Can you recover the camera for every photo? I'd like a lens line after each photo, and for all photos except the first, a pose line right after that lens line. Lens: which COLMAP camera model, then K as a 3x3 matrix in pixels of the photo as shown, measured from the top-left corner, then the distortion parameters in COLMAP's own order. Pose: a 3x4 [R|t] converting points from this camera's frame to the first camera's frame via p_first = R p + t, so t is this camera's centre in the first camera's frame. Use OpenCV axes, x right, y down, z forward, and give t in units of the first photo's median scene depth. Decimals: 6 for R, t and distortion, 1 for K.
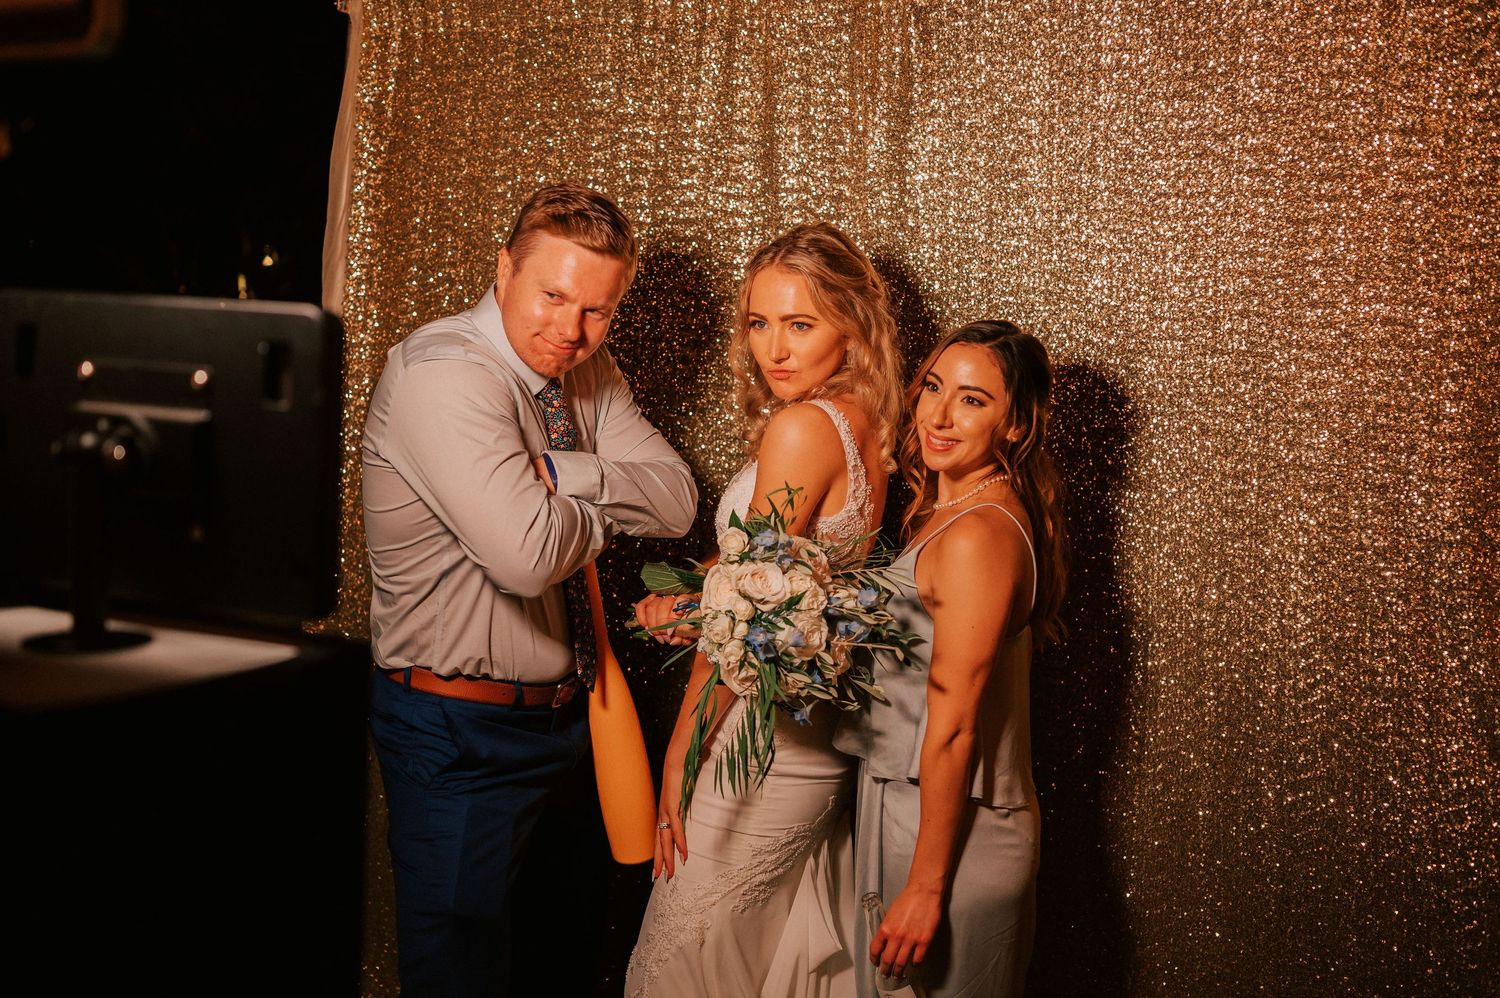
lens RADIAL K [[1470.1, 0, 750.0], [0, 1470.1, 499.0], [0, 0, 1]] dist [-0.052693, 0.014598]
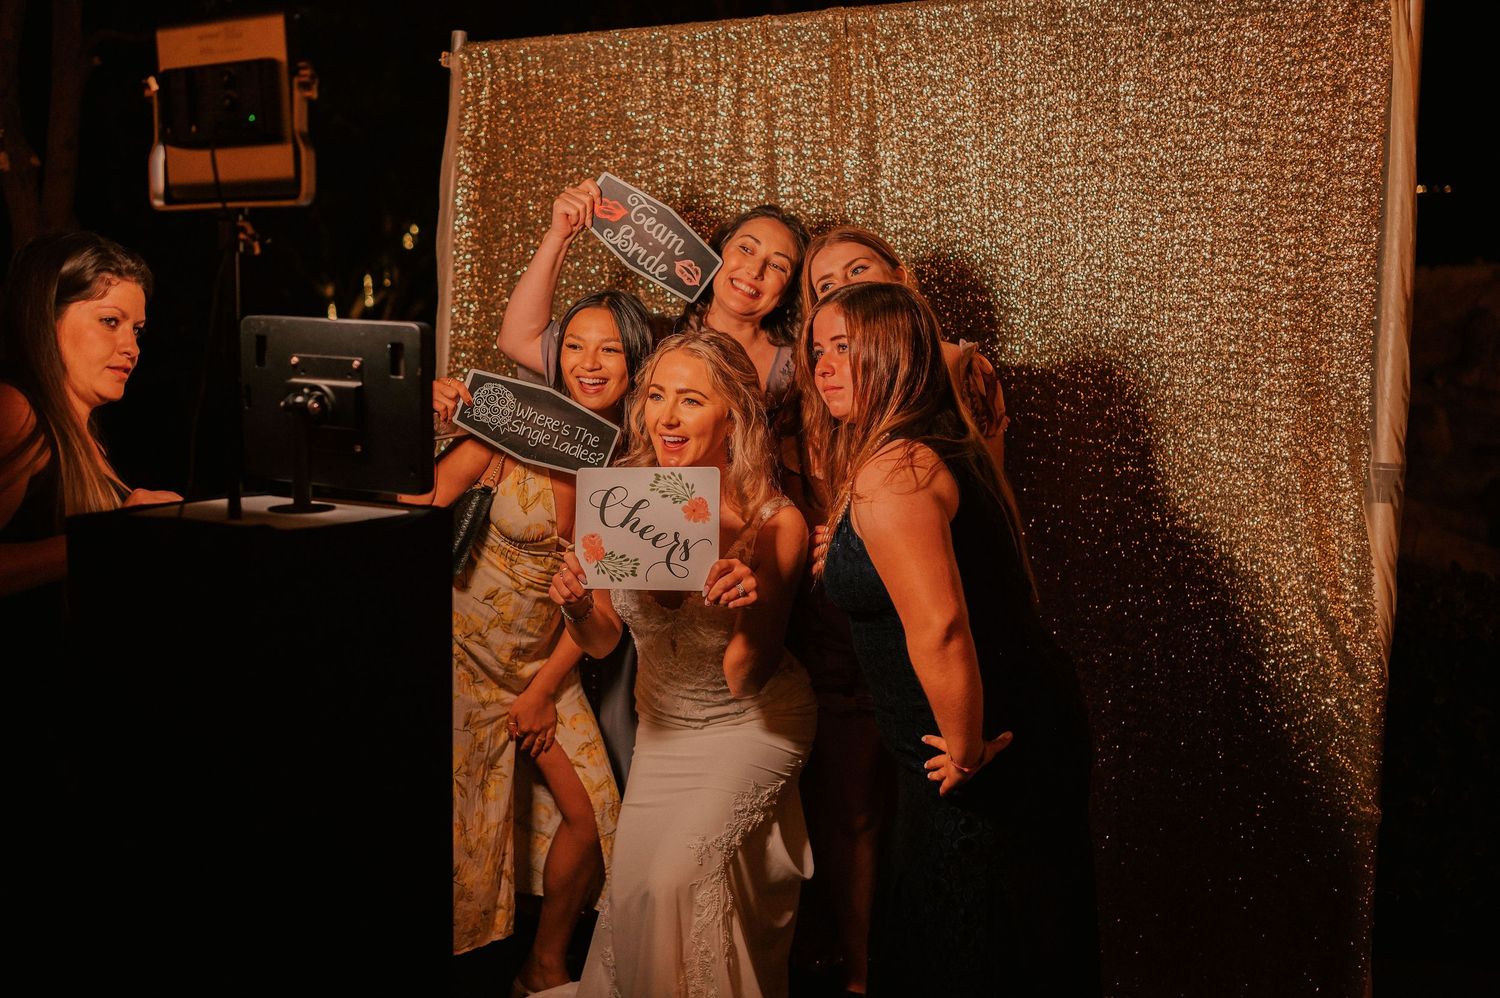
lens RADIAL K [[1470.1, 0, 750.0], [0, 1470.1, 499.0], [0, 0, 1]] dist [-0.052693, 0.014598]
pose [[0.996038, -0.016039, -0.087469, 0.104798], [0.018894, 0.999312, 0.031916, 0.014449], [0.086897, -0.033442, 0.995656, -0.304148]]
